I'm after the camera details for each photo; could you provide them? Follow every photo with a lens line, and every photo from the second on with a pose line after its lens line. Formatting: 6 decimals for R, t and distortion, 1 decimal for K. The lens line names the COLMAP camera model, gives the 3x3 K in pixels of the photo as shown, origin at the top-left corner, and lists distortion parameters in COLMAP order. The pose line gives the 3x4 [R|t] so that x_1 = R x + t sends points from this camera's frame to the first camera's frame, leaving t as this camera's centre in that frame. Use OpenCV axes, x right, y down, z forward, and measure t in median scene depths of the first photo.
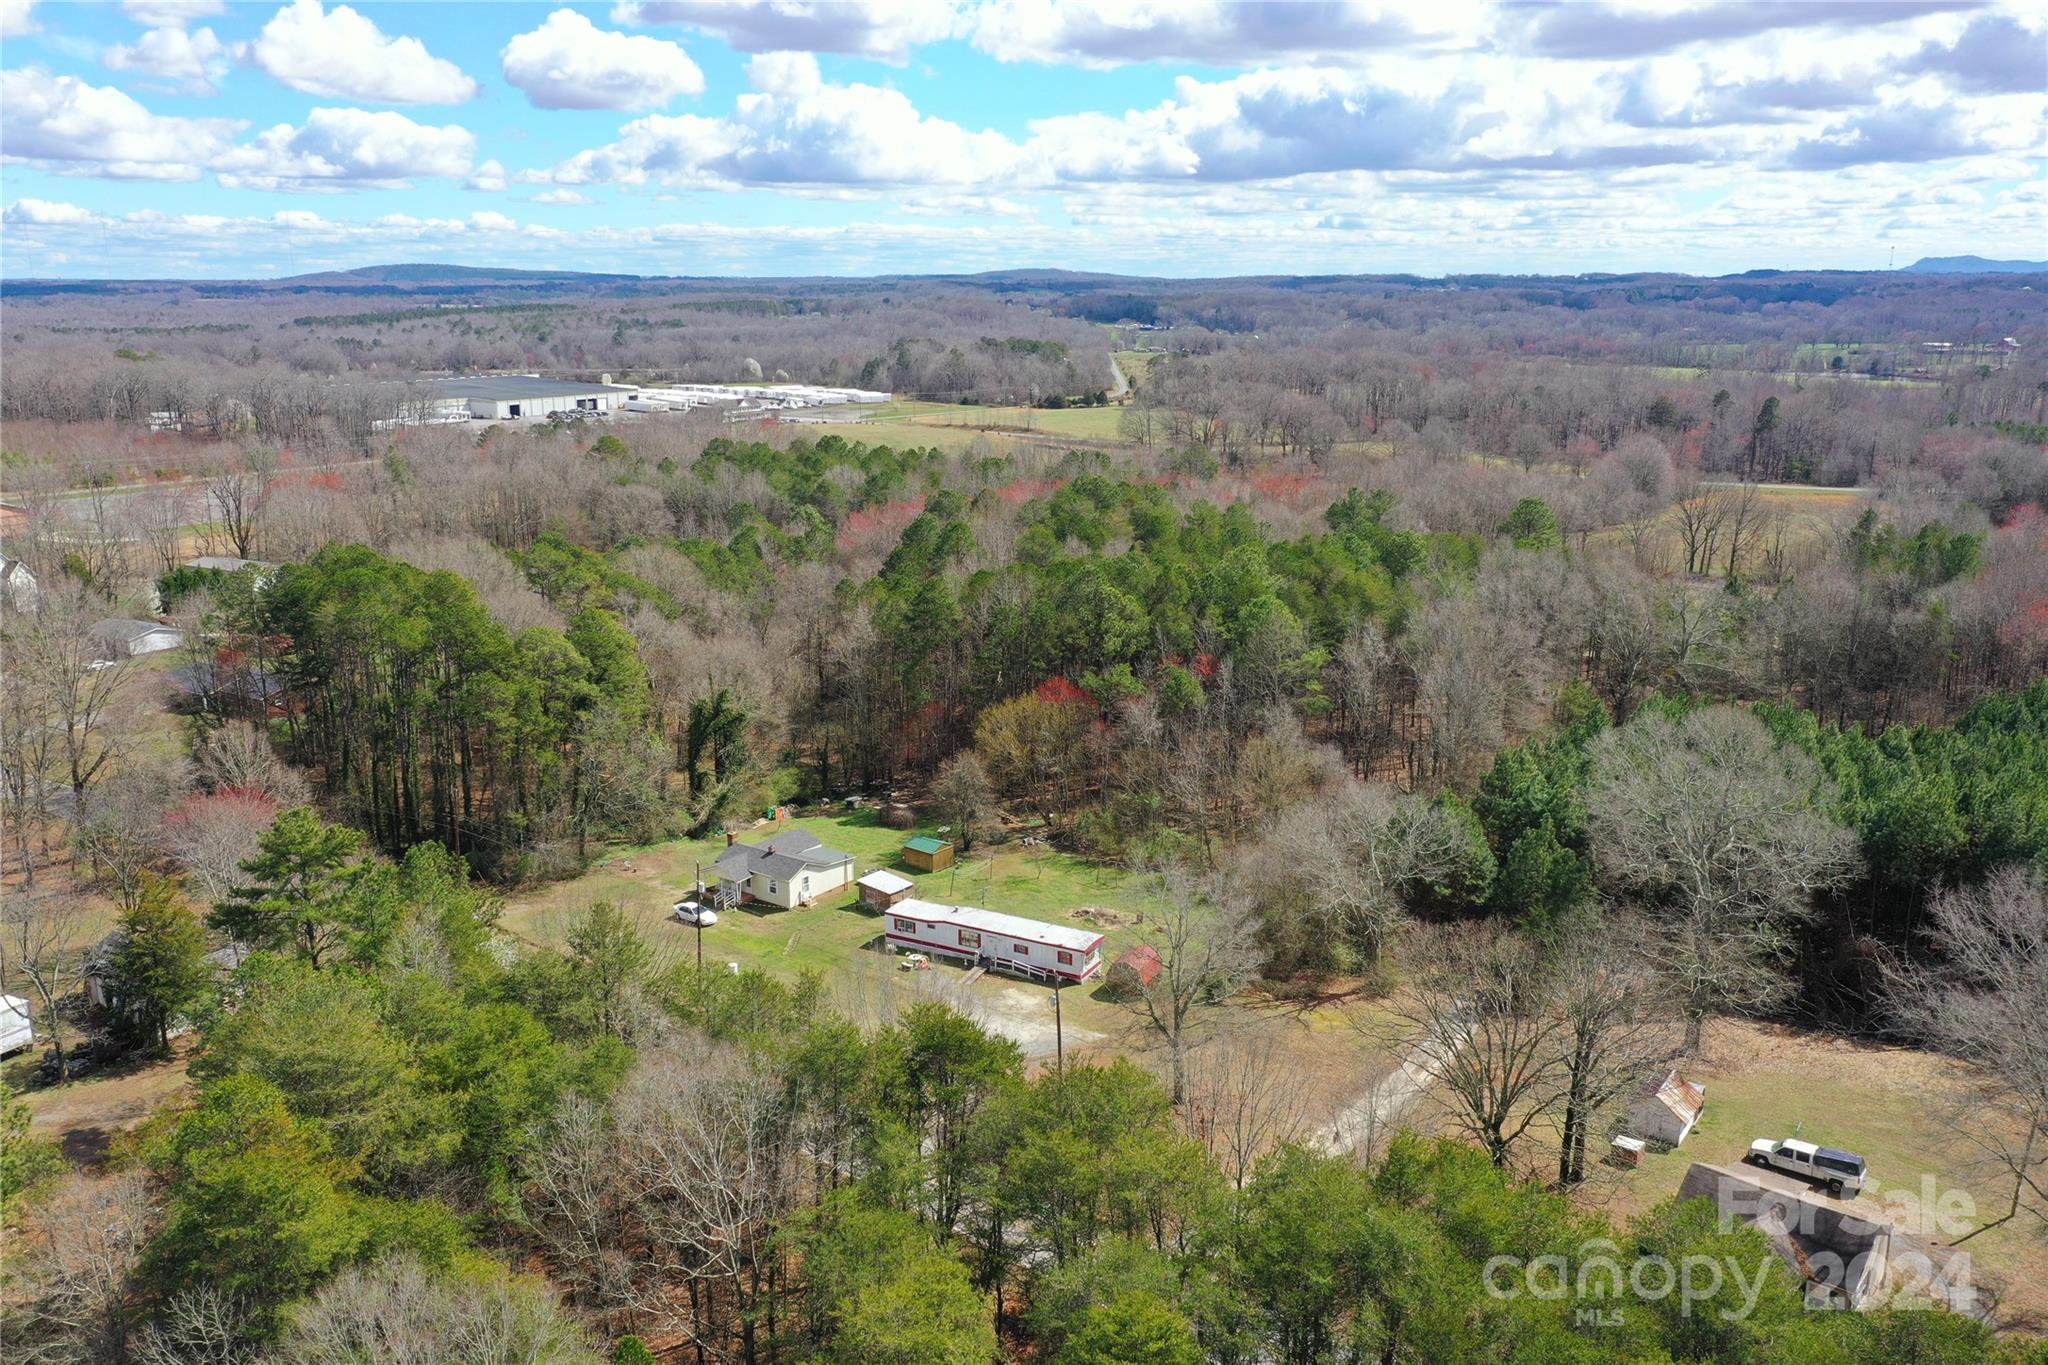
lens RADIAL K [[1629.0, 0, 1002.9], [0, 1629.0, 683.6], [0, 0, 1]] dist [0.012072, 0.015198]
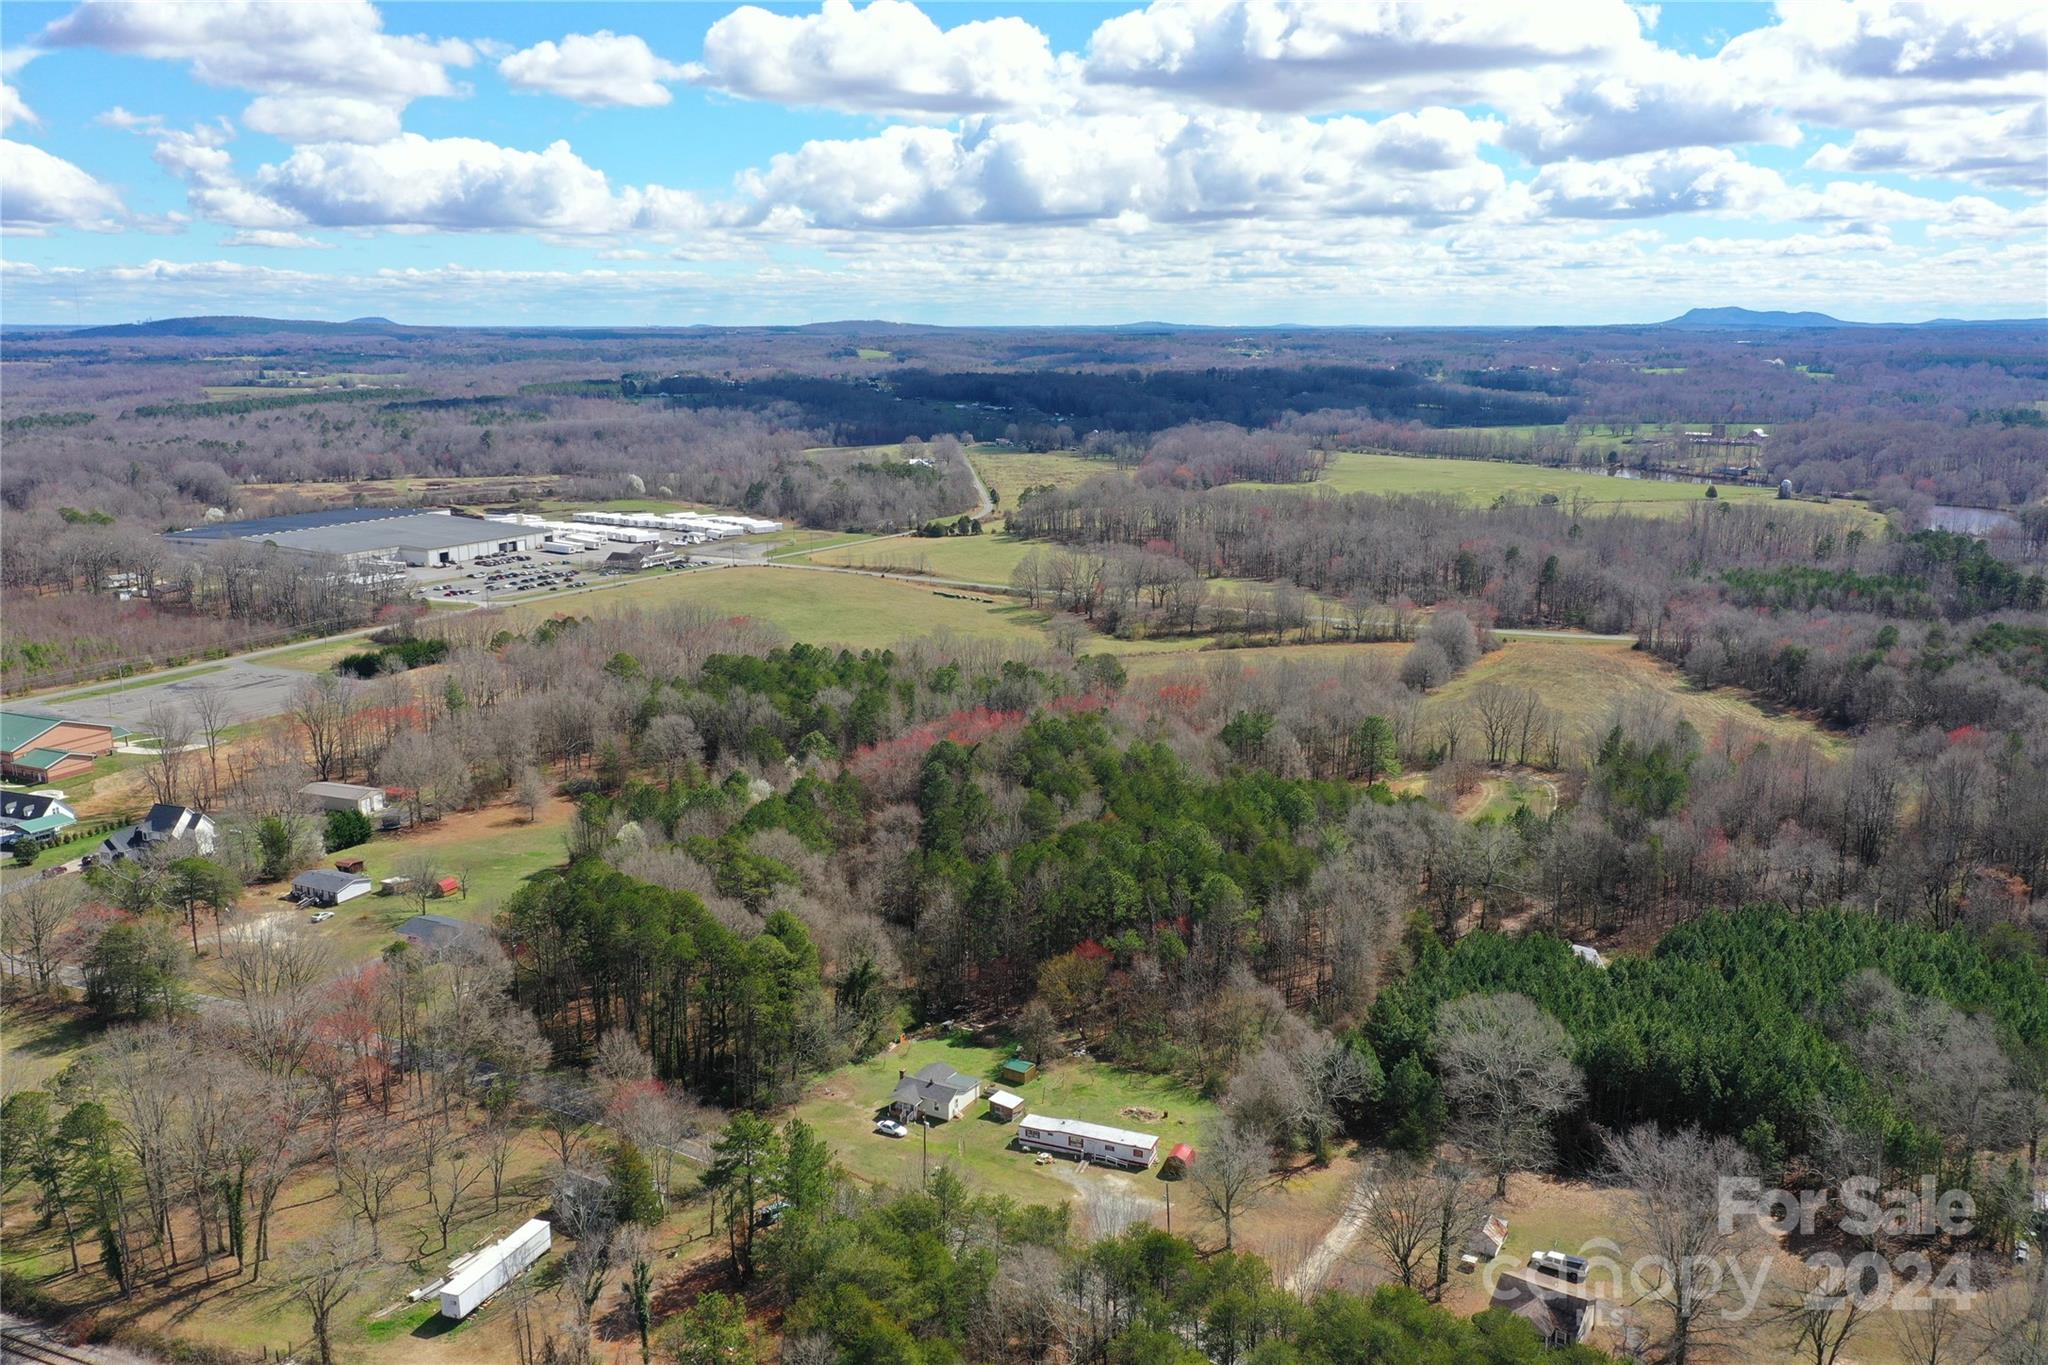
lens RADIAL K [[1629.0, 0, 992.1], [0, 1629.0, 664.3], [0, 0, 1]] dist [0.012072, 0.015198]
pose [[0.994941, -0.024656, 0.097391, -0.211745], [0.028350, 0.998923, -0.036730, -0.223025], [-0.096381, 0.039305, 0.994568, -0.541251]]
